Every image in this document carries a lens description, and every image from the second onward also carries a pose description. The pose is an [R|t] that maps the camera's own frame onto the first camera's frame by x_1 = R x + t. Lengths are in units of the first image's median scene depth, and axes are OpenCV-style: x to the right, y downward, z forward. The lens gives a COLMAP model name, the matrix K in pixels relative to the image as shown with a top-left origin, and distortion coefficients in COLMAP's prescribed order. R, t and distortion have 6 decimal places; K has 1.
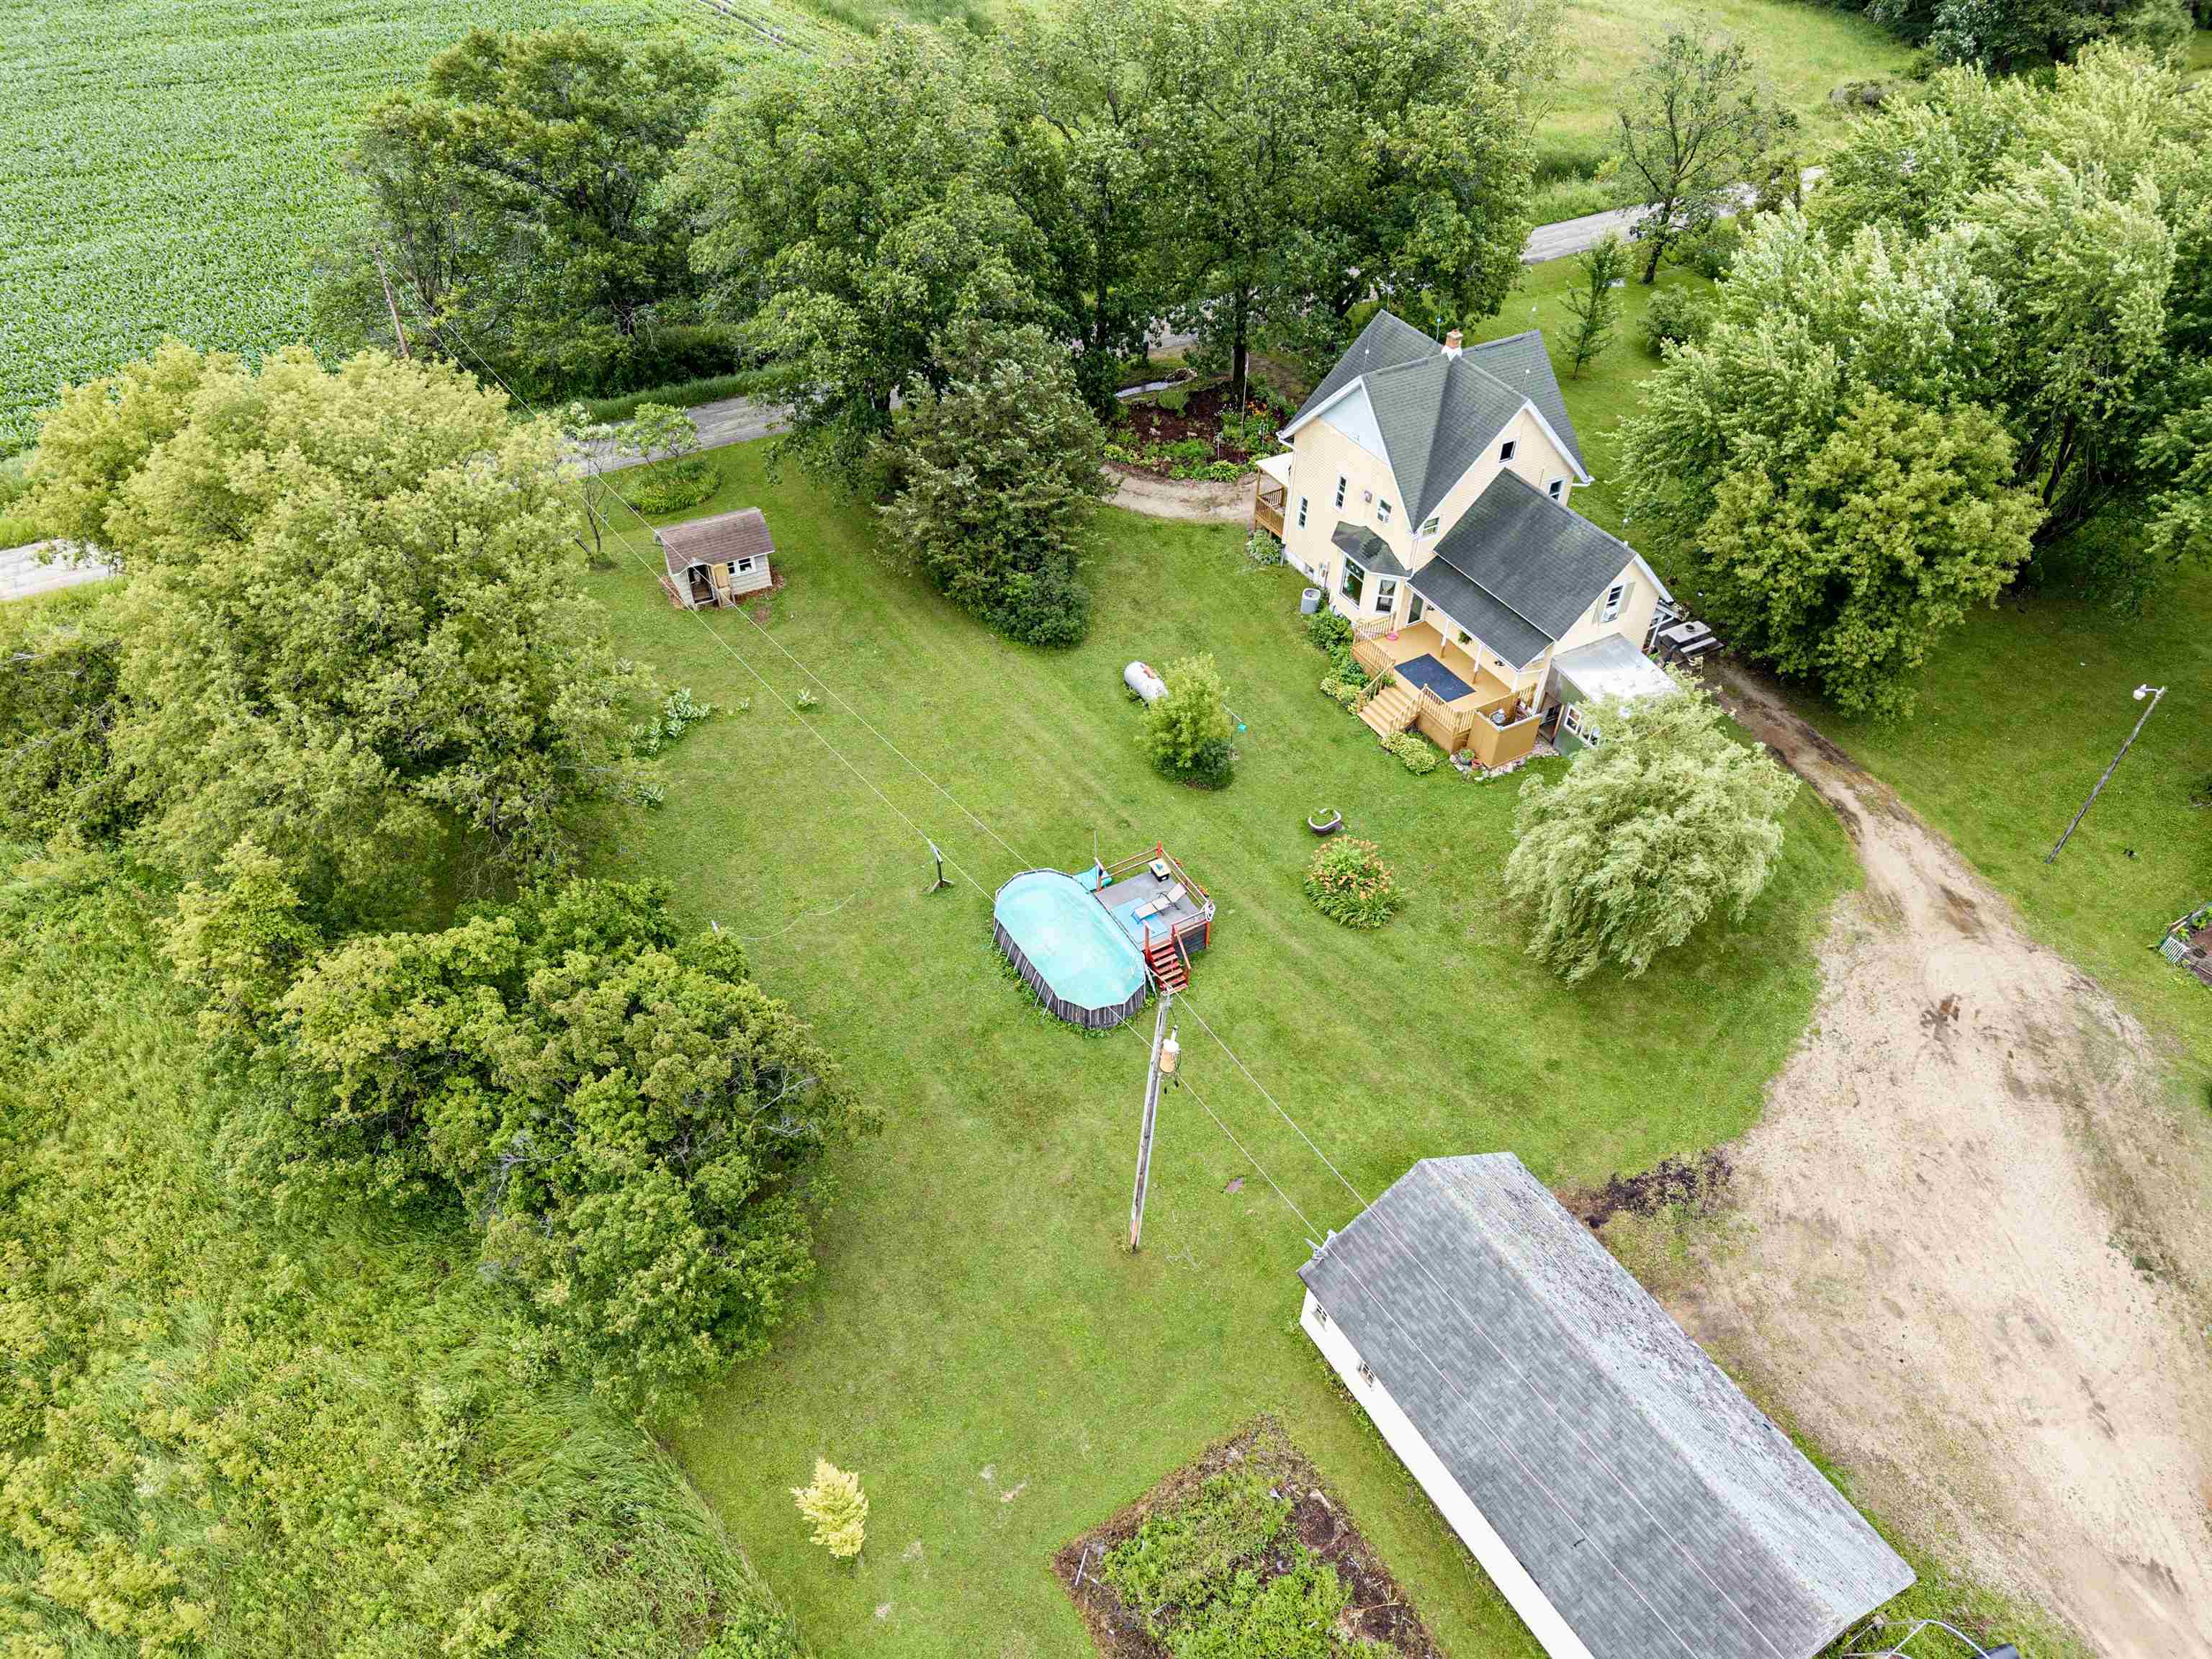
lens RADIAL K [[1475.0, 0, 1099.7], [0, 1475.0, 835.0], [0, 0, 1]] dist [0.036212, -0.034181]
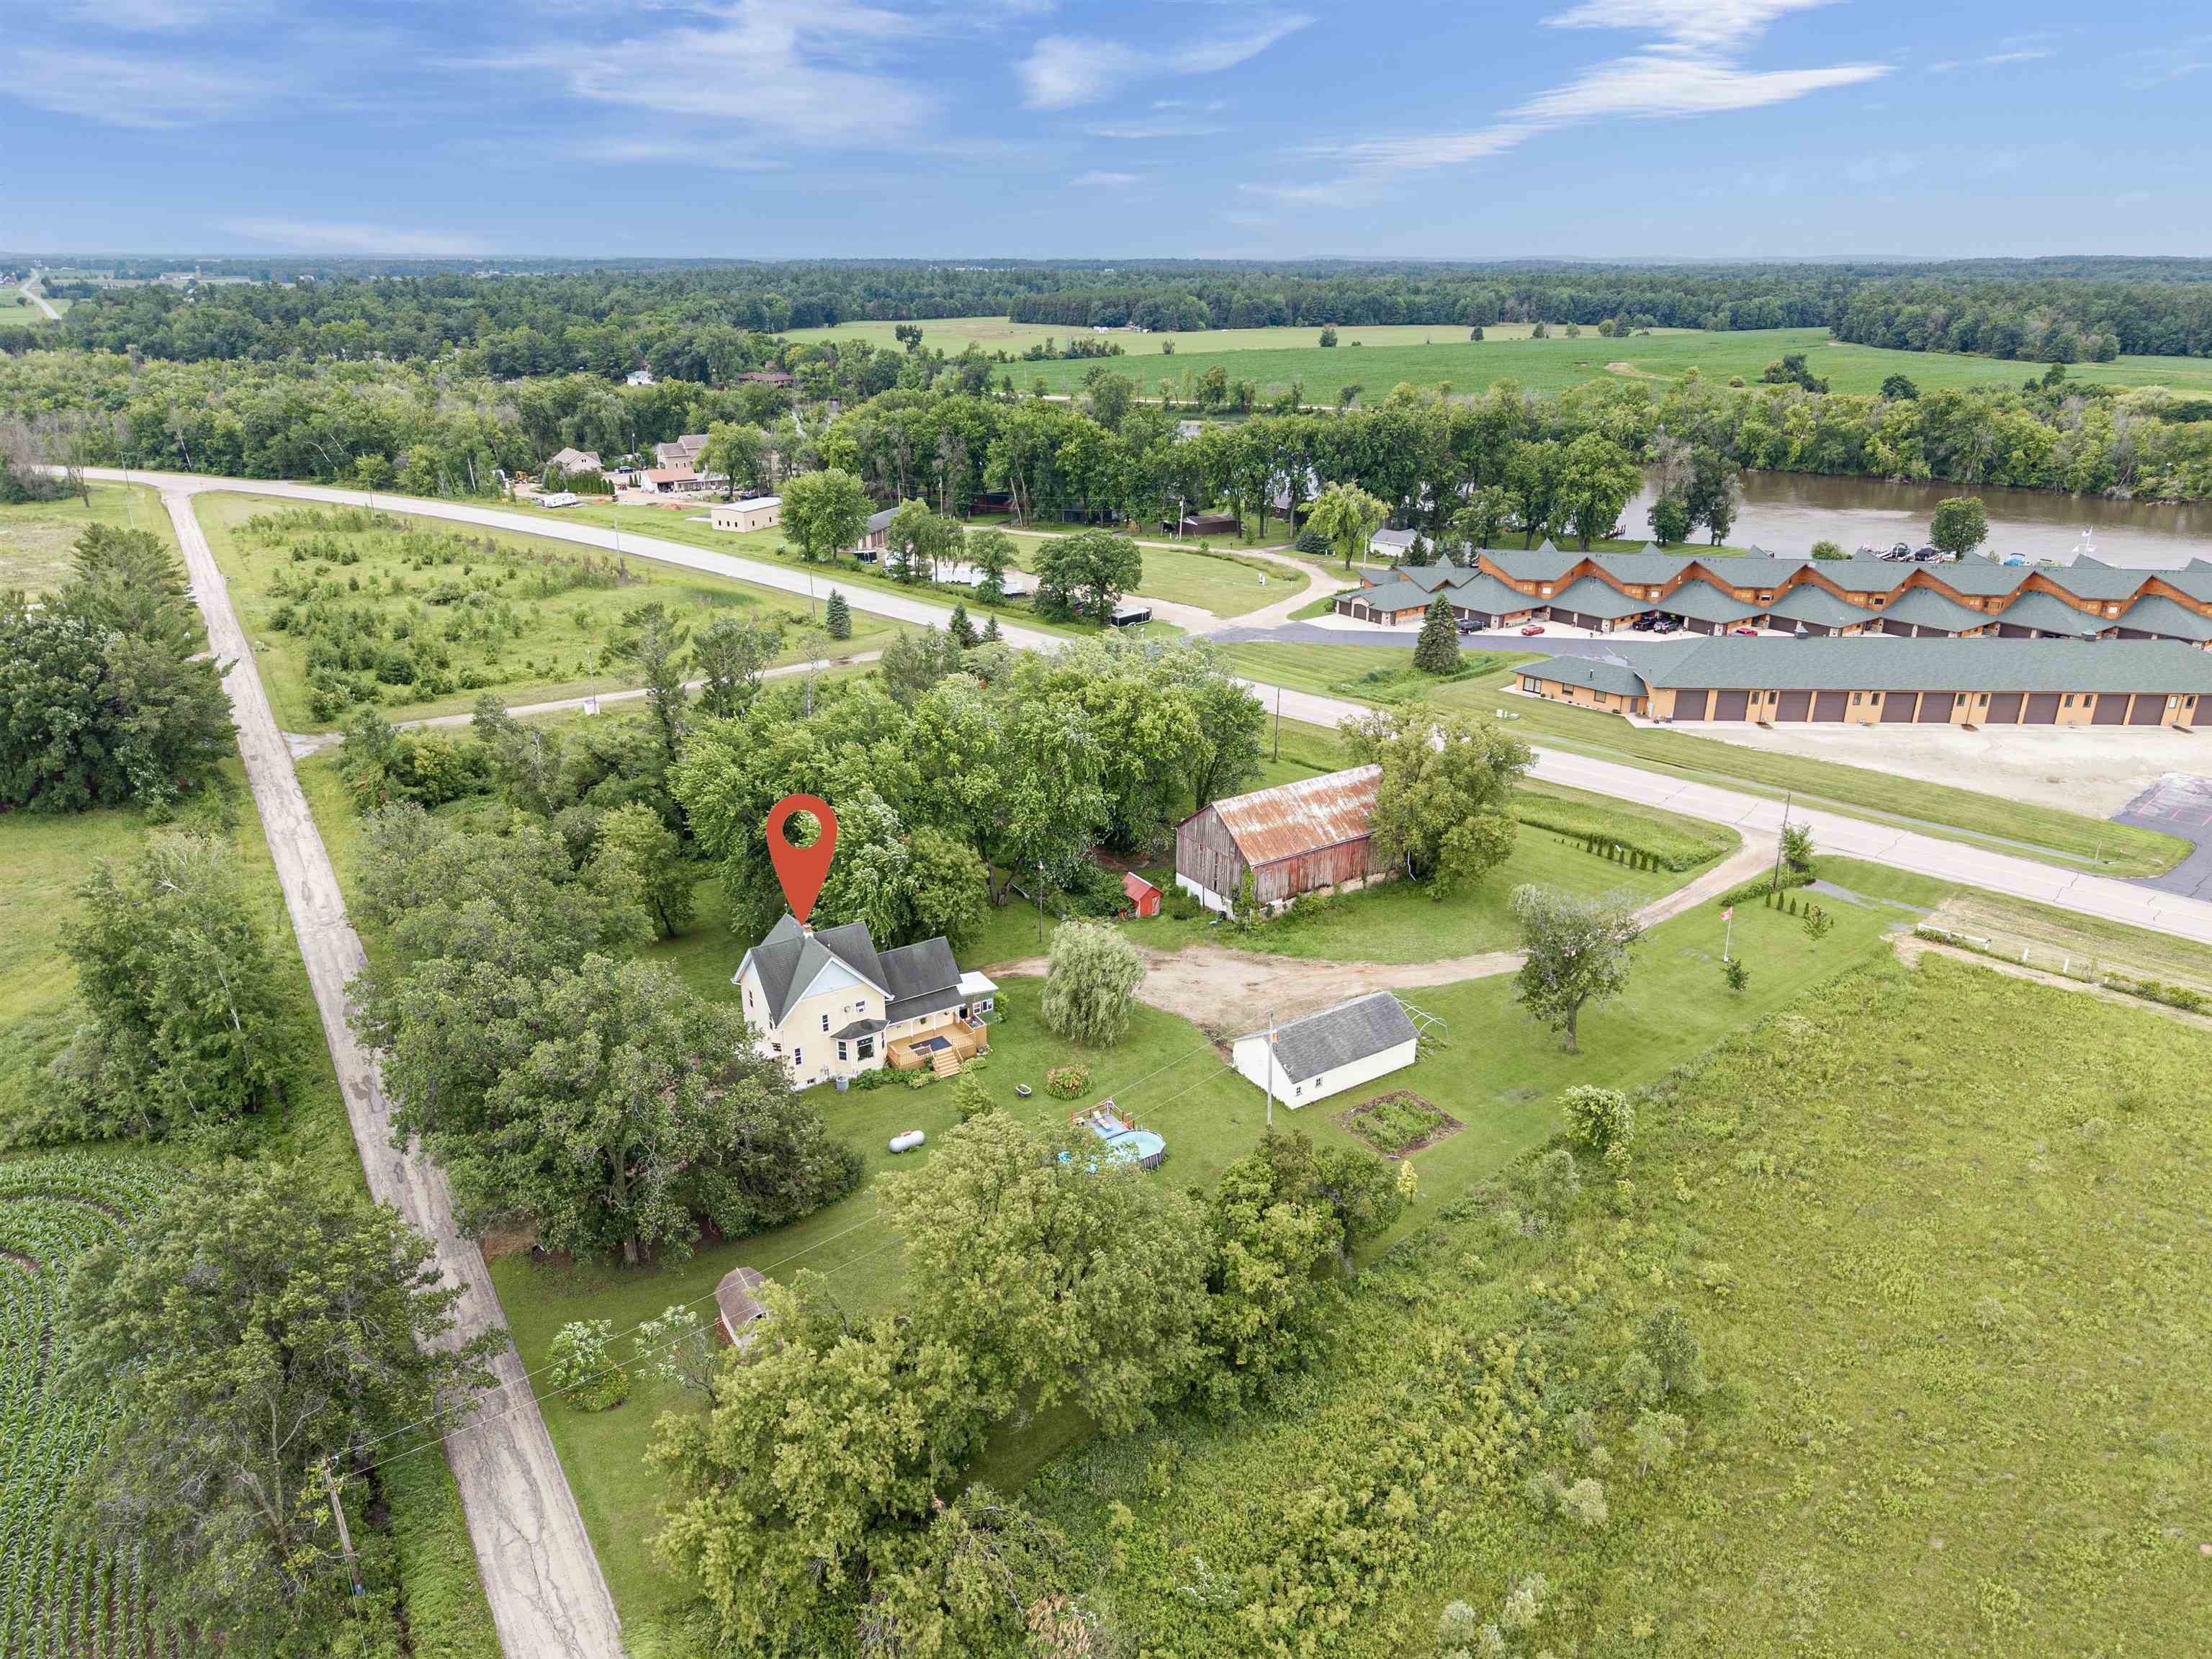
lens RADIAL K [[1475.0, 0, 1096.4], [0, 1475.0, 830.6], [0, 0, 1]] dist [0.036212, -0.034181]
pose [[-0.038709, -0.386898, 0.921310, -1.692468], [0.676897, 0.668081, 0.308996, -0.862690], [-0.735059, 0.635593, 0.236029, 0.223675]]
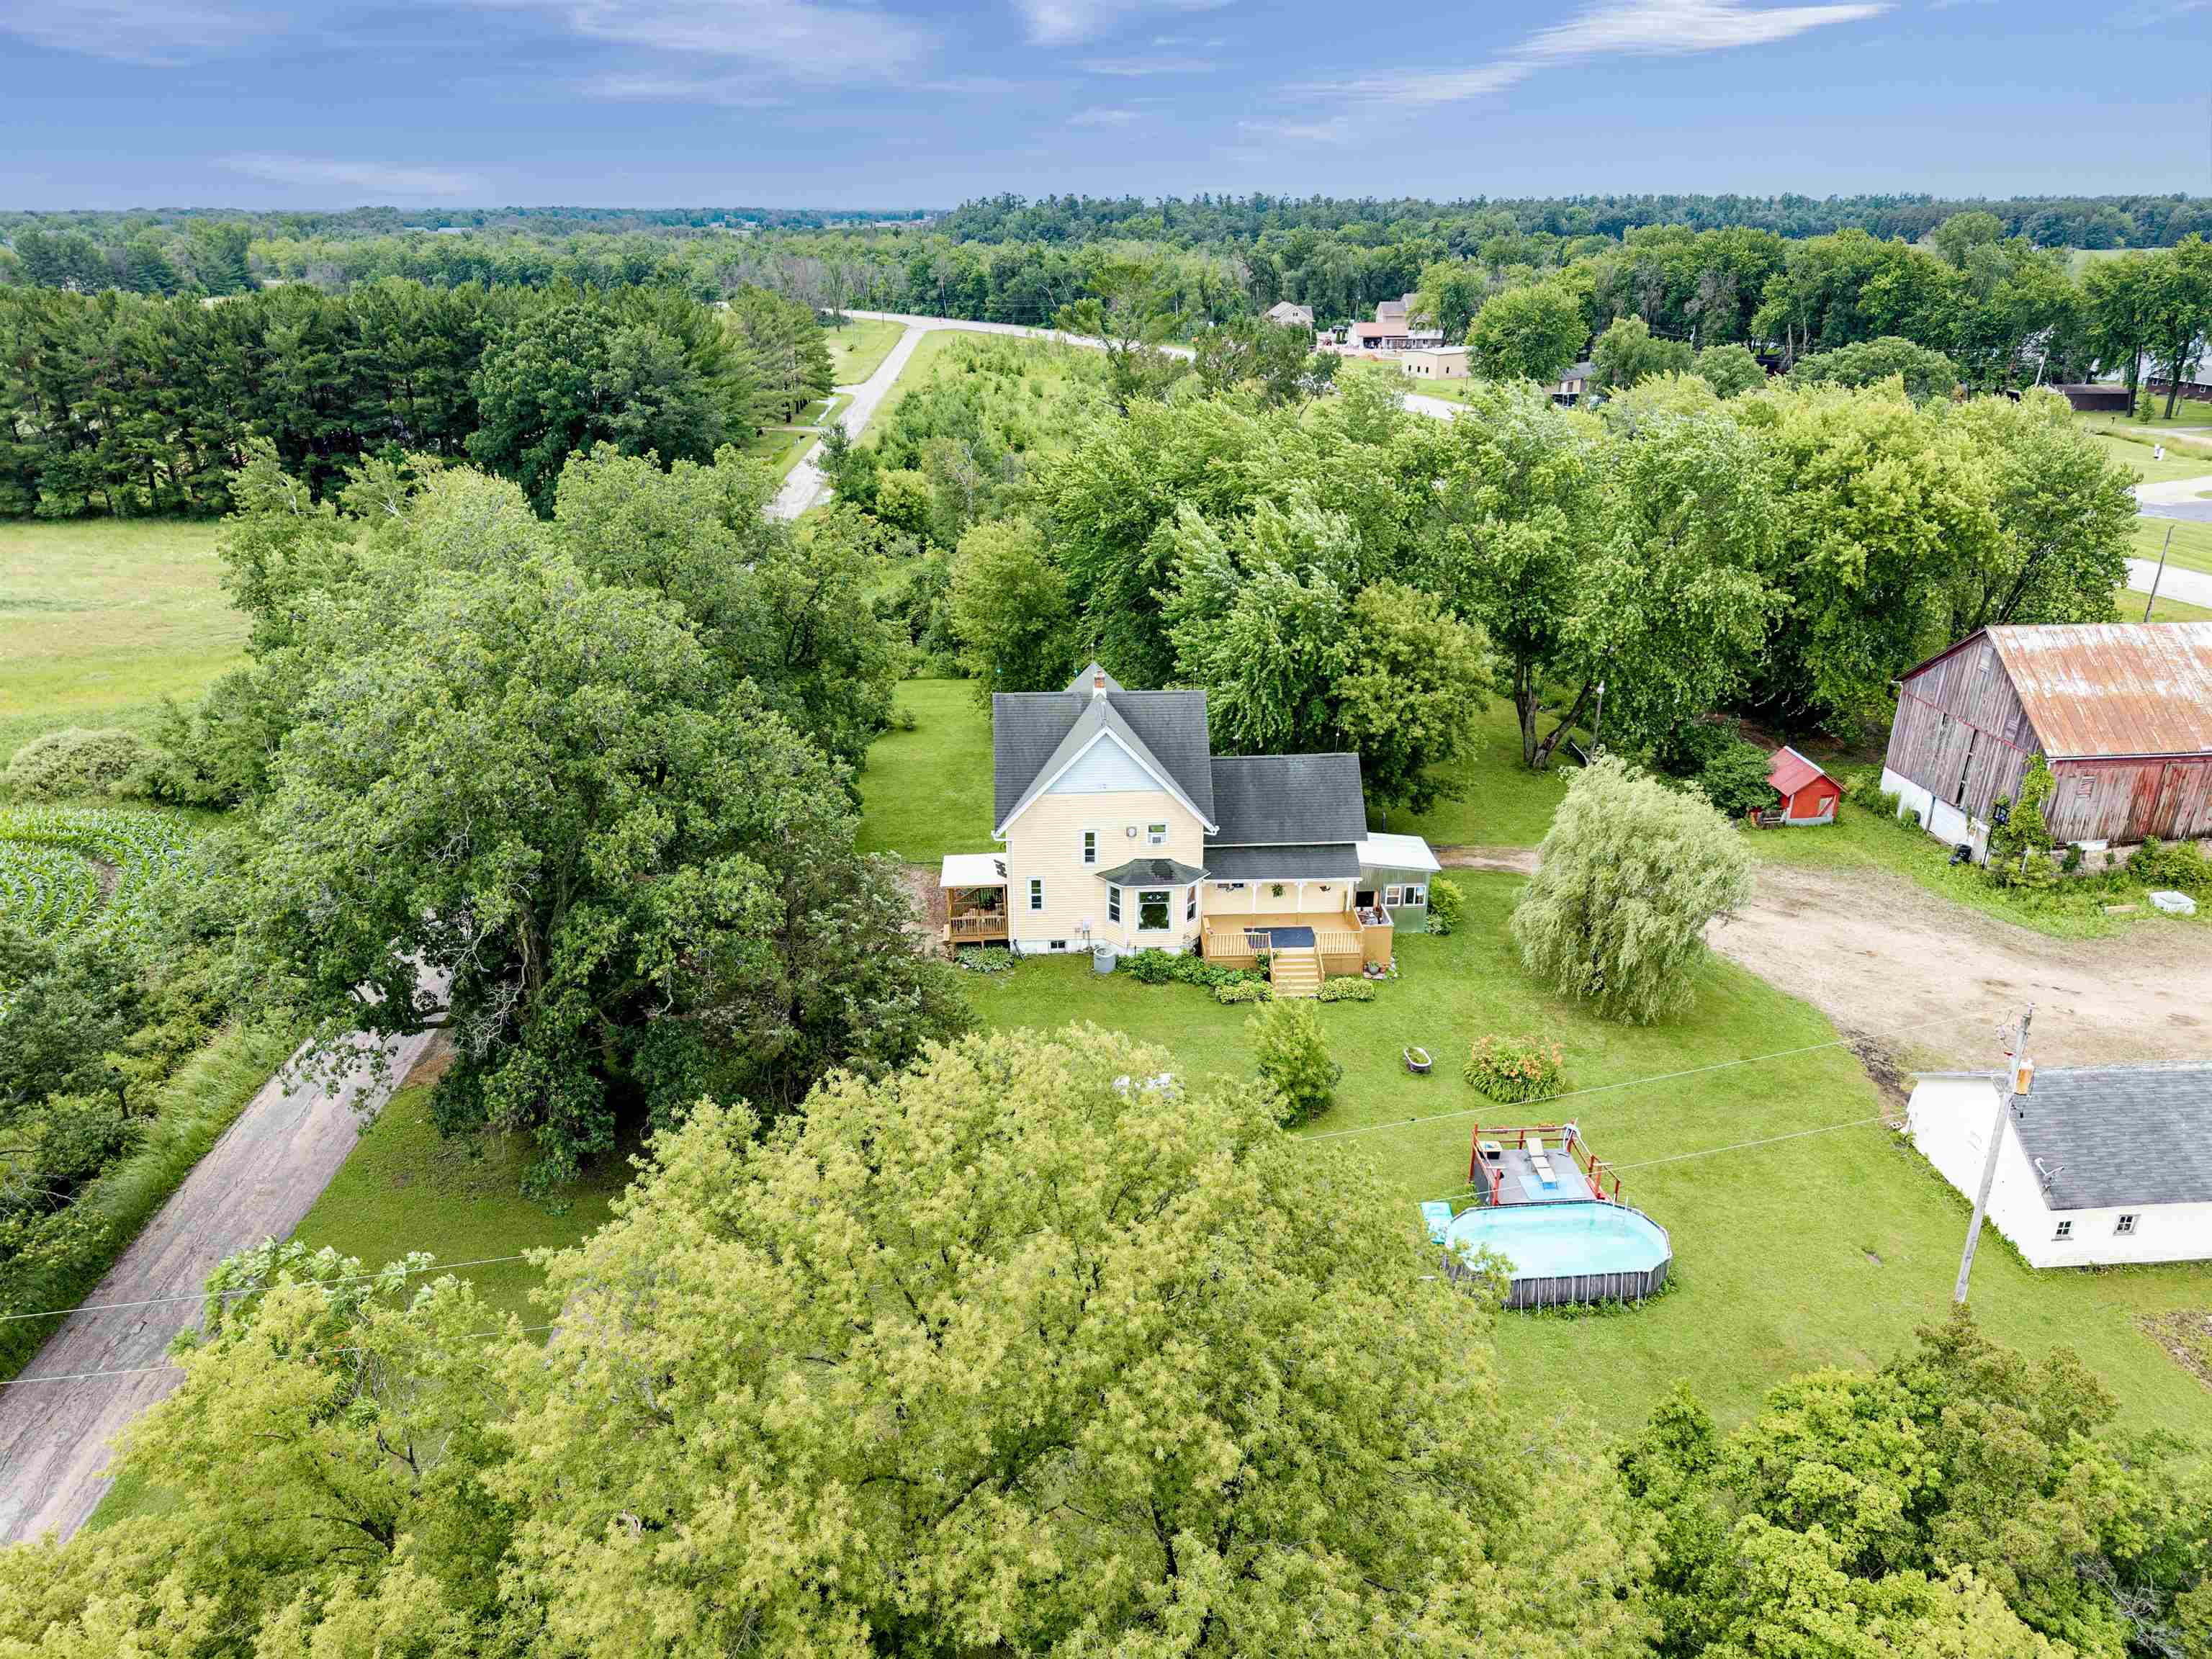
lens RADIAL K [[1475.0, 0, 1104.3], [0, 1475.0, 820.1], [0, 0, 1]] dist [0.036212, -0.034181]
pose [[0.447501, -0.365197, 0.816317, -0.763023], [0.614962, 0.788403, 0.015590, -0.306301], [-0.649280, 0.495027, 0.577393, 0.493122]]
